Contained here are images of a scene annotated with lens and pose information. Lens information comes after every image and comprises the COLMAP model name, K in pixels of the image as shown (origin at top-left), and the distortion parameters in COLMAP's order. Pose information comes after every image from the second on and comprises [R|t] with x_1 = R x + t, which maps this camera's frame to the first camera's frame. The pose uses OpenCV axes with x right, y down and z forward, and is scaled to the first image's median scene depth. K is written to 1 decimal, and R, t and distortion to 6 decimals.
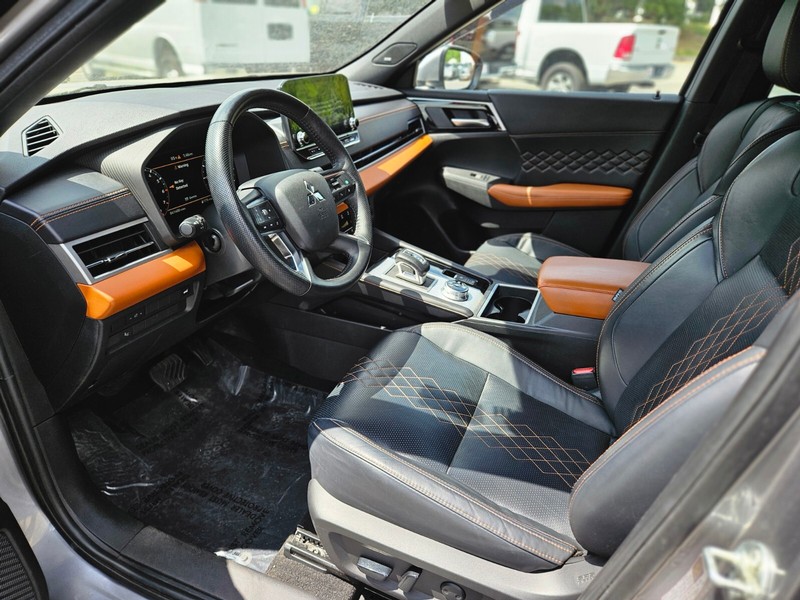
lens RADIAL K [[532.9, 0, 400.0], [0, 532.9, 300.0], [0, 0, 1]] dist [0.083056, -0.074201]
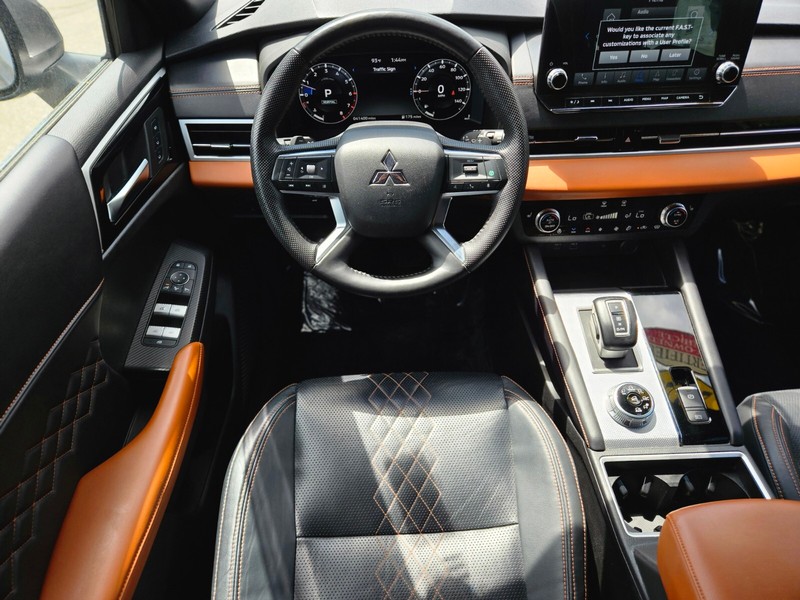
lens RADIAL K [[532.9, 0, 400.0], [0, 532.9, 300.0], [0, 0, 1]] dist [0.083056, -0.074201]
pose [[0.417307, 0.619476, -0.664909, 0.427202], [-0.387087, 0.783136, 0.486684, -0.396372], [0.822204, 0.054281, 0.566599, 0.544762]]
